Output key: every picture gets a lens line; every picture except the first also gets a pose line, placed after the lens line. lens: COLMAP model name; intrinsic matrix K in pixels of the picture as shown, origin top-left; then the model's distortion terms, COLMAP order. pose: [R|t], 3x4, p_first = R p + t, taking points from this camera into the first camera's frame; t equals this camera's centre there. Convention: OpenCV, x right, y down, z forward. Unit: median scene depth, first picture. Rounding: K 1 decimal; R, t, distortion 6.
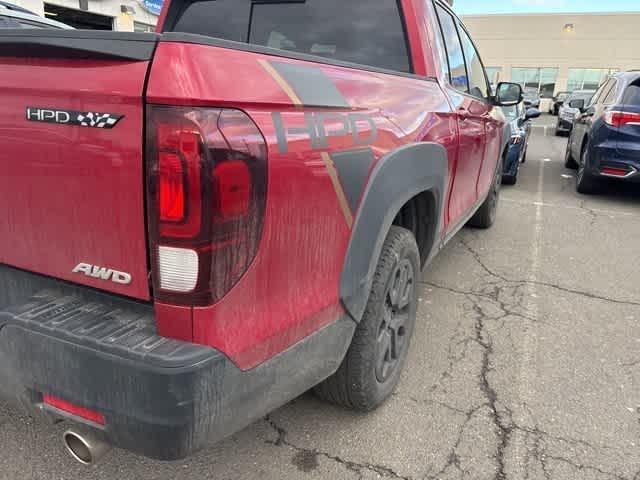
lens RADIAL K [[484.2, 0, 326.4], [0, 484.2, 249.6], [0, 0, 1]] dist [0.049741, -0.048987]
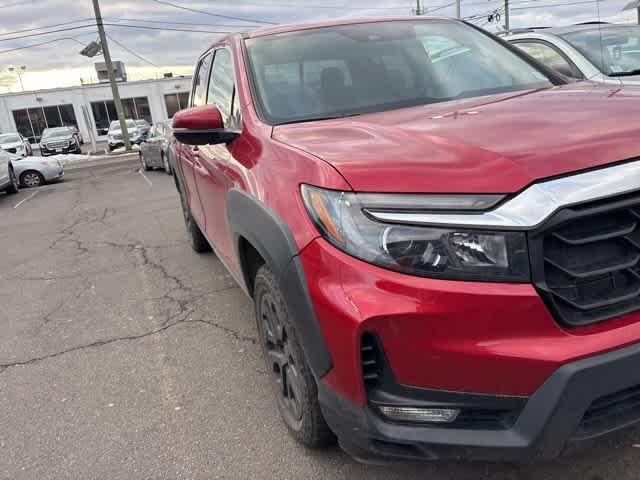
lens RADIAL K [[484.2, 0, 320.0], [0, 484.2, 242.4], [0, 0, 1]] dist [0.049741, -0.048987]
pose [[-0.689302, 0.239690, -0.683675, 1.053598], [-0.136581, 0.883770, 0.447546, -0.706632], [0.711483, 0.401871, -0.576447, 2.222098]]
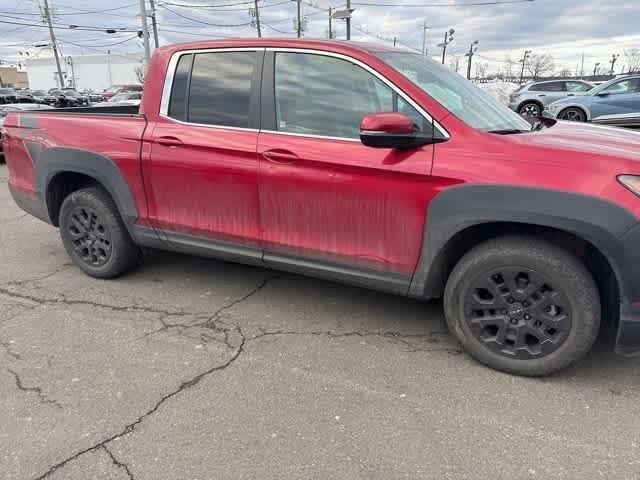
lens RADIAL K [[484.2, 0, 322.9], [0, 484.2, 243.6], [0, 0, 1]] dist [0.049741, -0.048987]
pose [[-0.040835, 0.259102, -0.964986, 1.526624], [-0.298947, 0.918382, 0.259239, -0.474224], [0.953396, 0.299065, 0.039955, 1.384468]]
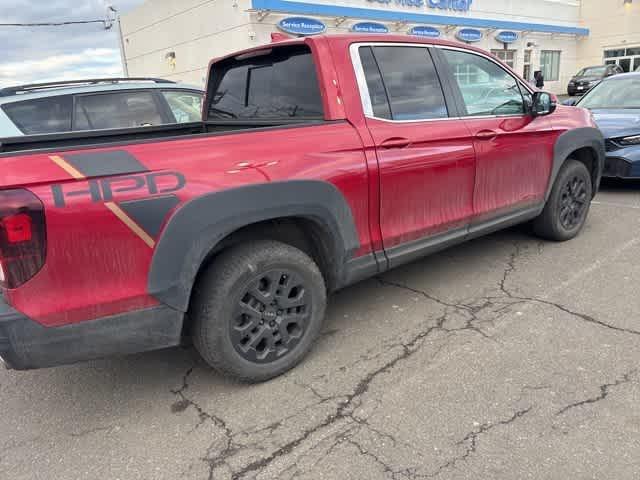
lens RADIAL K [[484.2, 0, 328.0], [0, 484.2, 244.2], [0, 0, 1]] dist [0.049741, -0.048987]
pose [[0.892784, 0.026104, -0.449727, 0.638253], [-0.031699, 0.999485, -0.004914, -0.034120], [0.449368, 0.018643, 0.893152, -0.066024]]
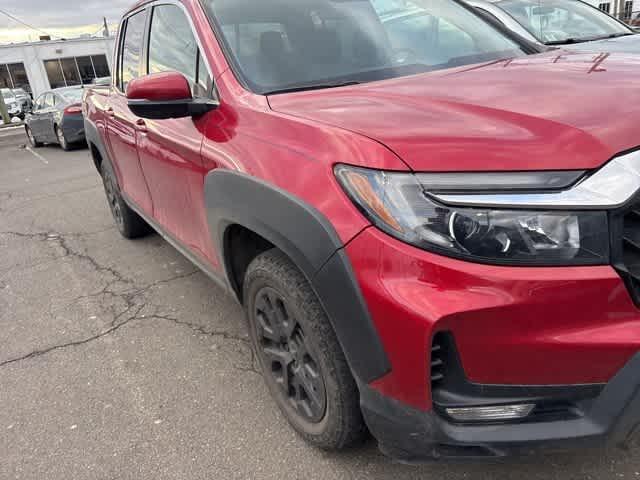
lens RADIAL K [[484.2, 0, 321.4], [0, 484.2, 241.6], [0, 0, 1]] dist [0.049741, -0.048987]
pose [[-0.535046, 0.315313, -0.783775, 1.079665], [-0.174597, 0.866440, 0.467758, -0.669447], [0.826584, 0.387117, -0.408533, 2.073081]]
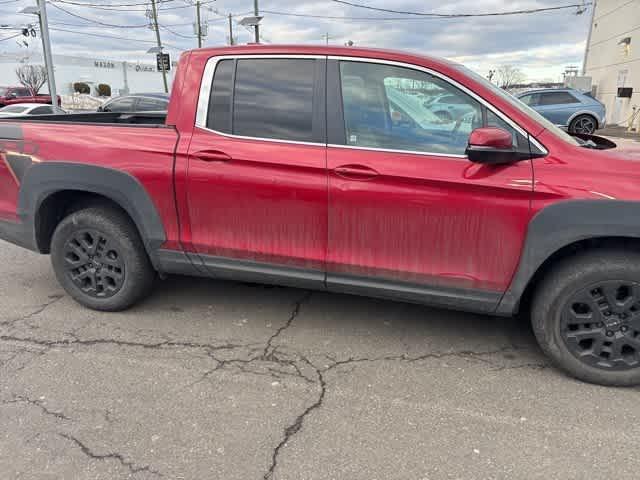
lens RADIAL K [[484.2, 0, 316.2], [0, 484.2, 245.1], [0, 0, 1]] dist [0.049741, -0.048987]
pose [[0.150860, 0.246023, -0.957452, 1.427183], [-0.306071, 0.932569, 0.191404, -0.368767], [0.939980, 0.264173, 0.215988, 1.017420]]
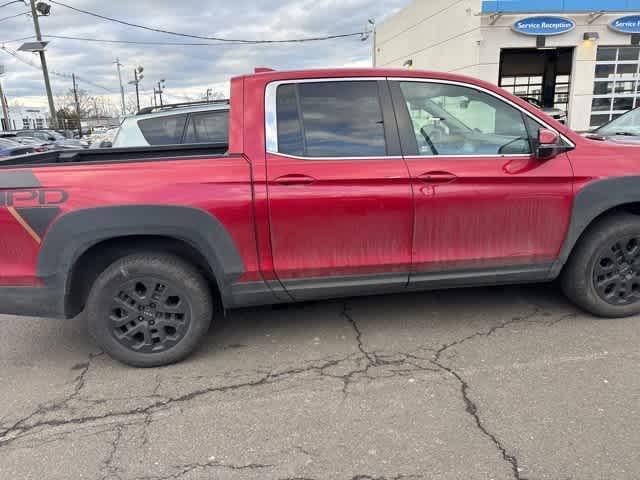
lens RADIAL K [[484.2, 0, 317.1], [0, 484.2, 254.0], [0, 0, 1]] dist [0.049741, -0.048987]
pose [[0.531715, 0.161242, -0.831433, 1.261605], [-0.189288, 0.979501, 0.068904, -0.192016], [0.825499, 0.120743, 0.551336, 0.429475]]
